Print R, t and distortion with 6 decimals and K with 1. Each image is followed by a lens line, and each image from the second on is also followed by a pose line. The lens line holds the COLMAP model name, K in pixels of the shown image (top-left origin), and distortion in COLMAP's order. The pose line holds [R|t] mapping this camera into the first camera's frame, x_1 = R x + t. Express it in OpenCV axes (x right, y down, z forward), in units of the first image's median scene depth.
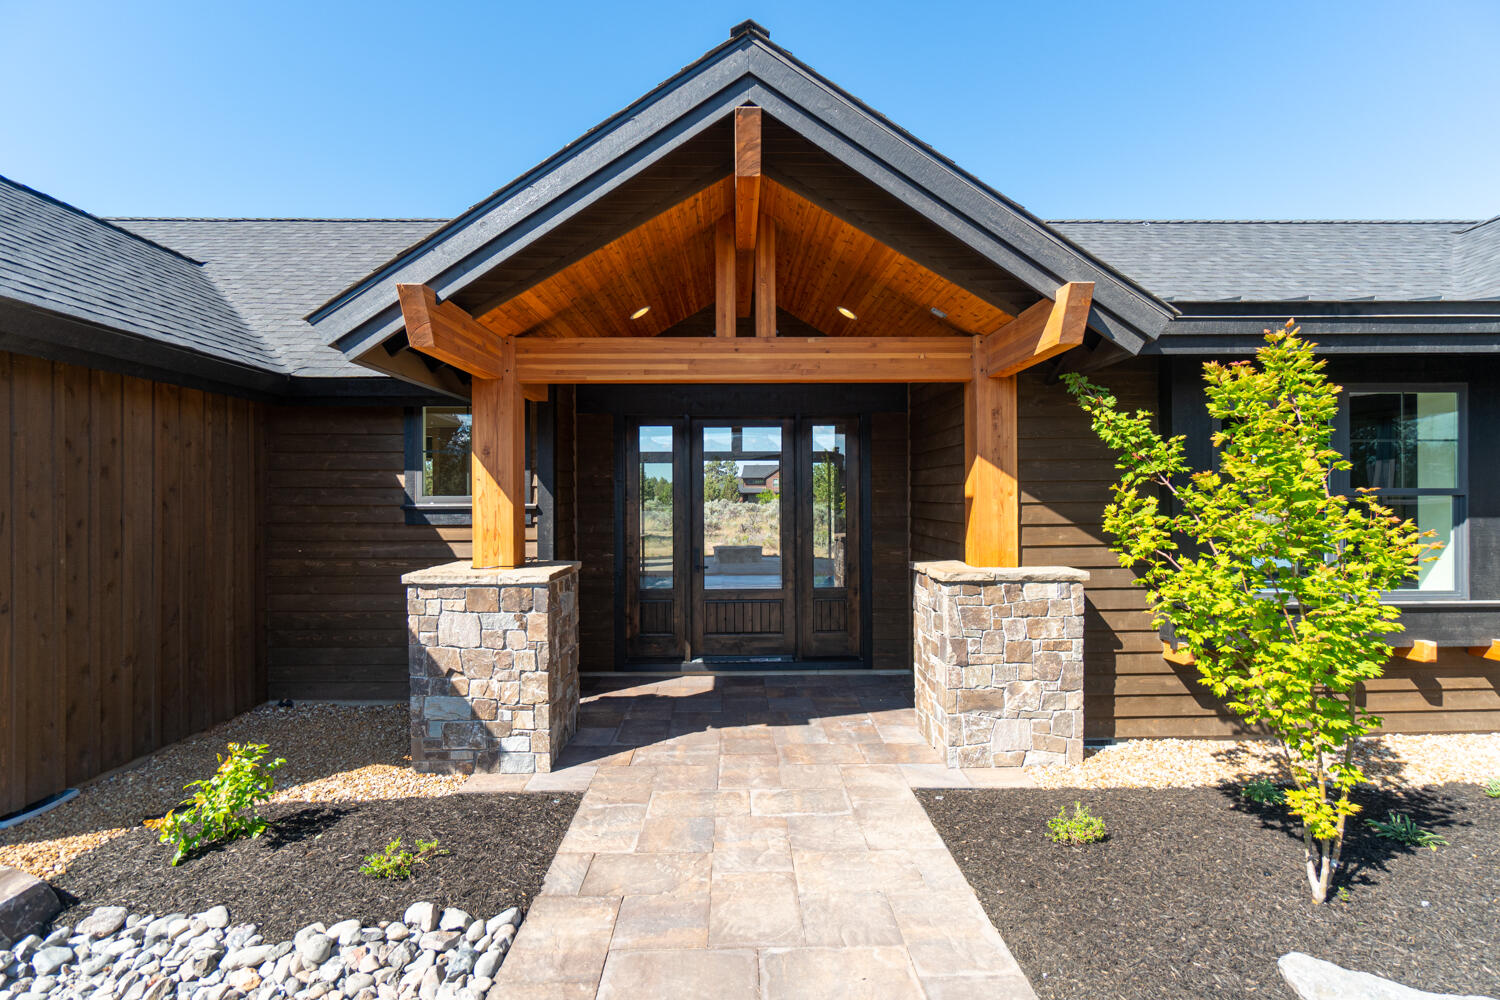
lens RADIAL K [[743.1, 0, 750.0], [0, 743.1, 500.0], [0, 0, 1]] dist [-0.009529, 0.001177]
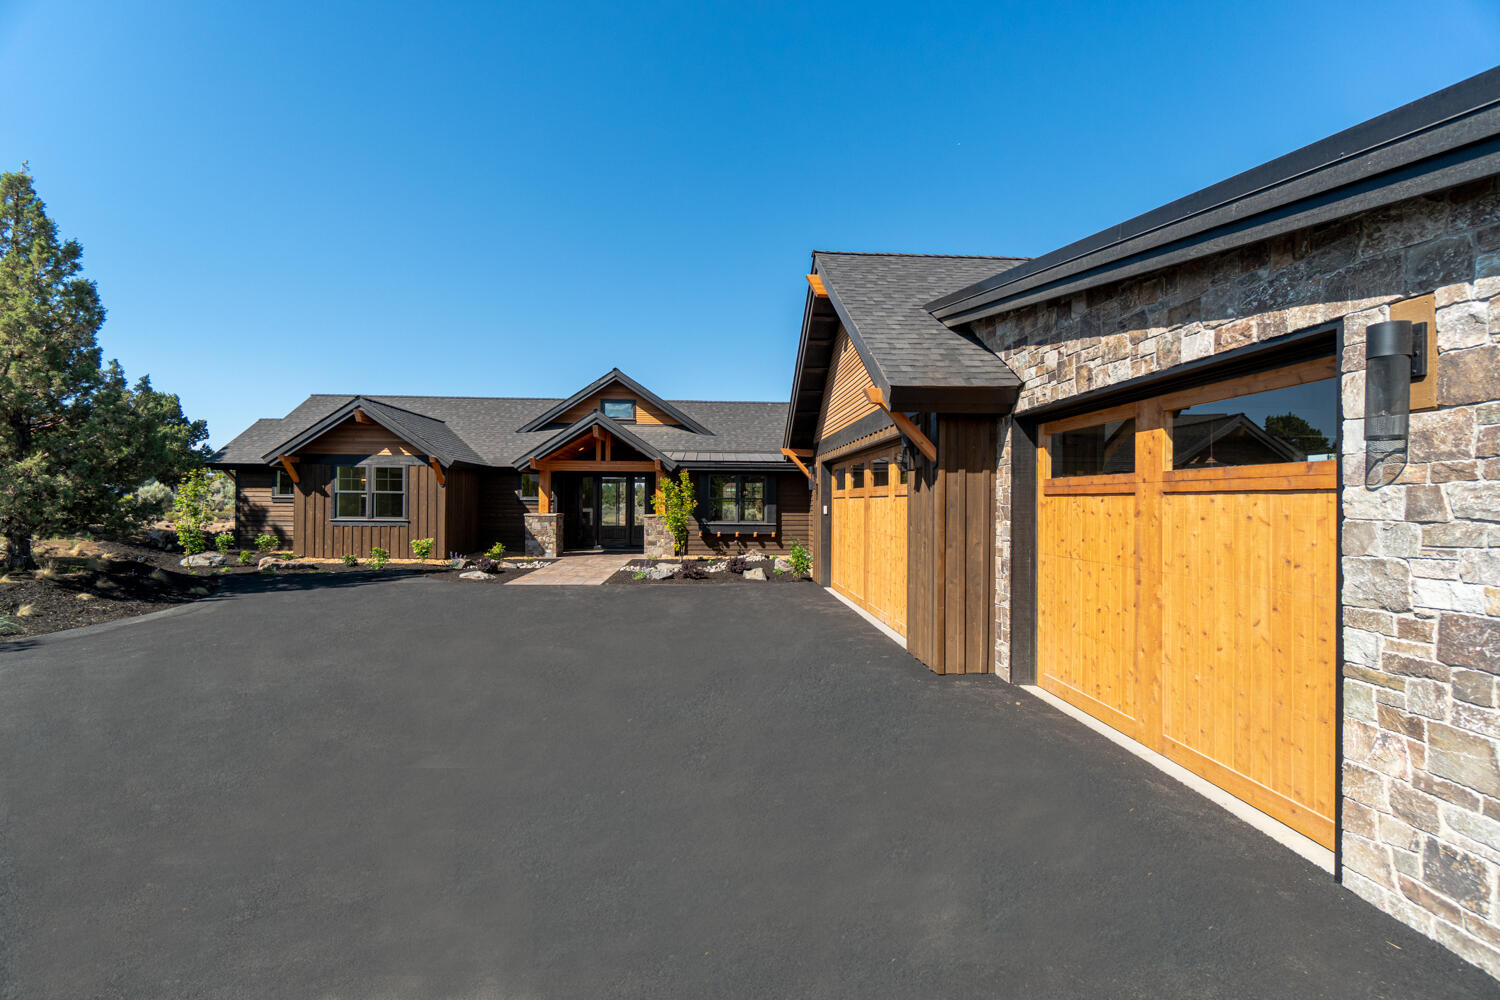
lens RADIAL K [[651.7, 0, 748.3], [0, 651.7, 510.0], [0, 0, 1]] dist [-0.000652, 0.000262]
pose [[0.999599, 0.012094, 0.025614, 0.764121], [-0.012345, 0.999877, 0.009664, 0.019427], [-0.025494, -0.009976, 0.999625, -2.875142]]
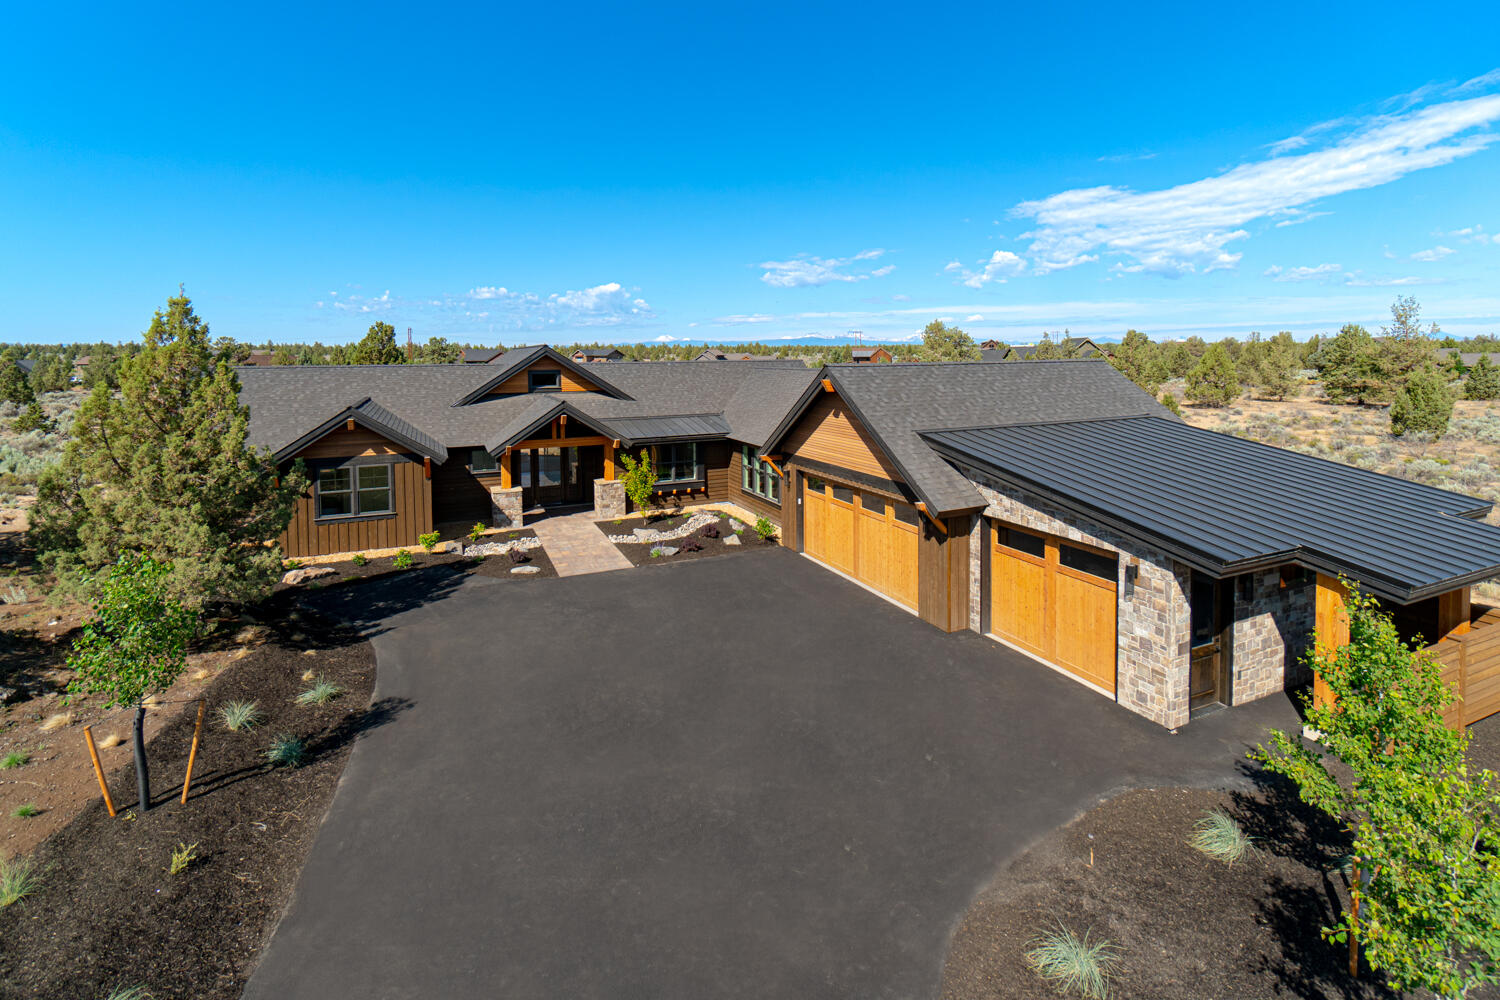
lens RADIAL K [[704.3, 0, 762.1], [0, 704.3, 393.3], [0, 0, 1]] dist [-0.002018, -0.000257]
pose [[0.914958, -0.025187, 0.402762, -0.660543], [0.002524, 0.998388, 0.056700, -0.797535], [-0.403541, -0.050861, 0.913547, -3.901395]]
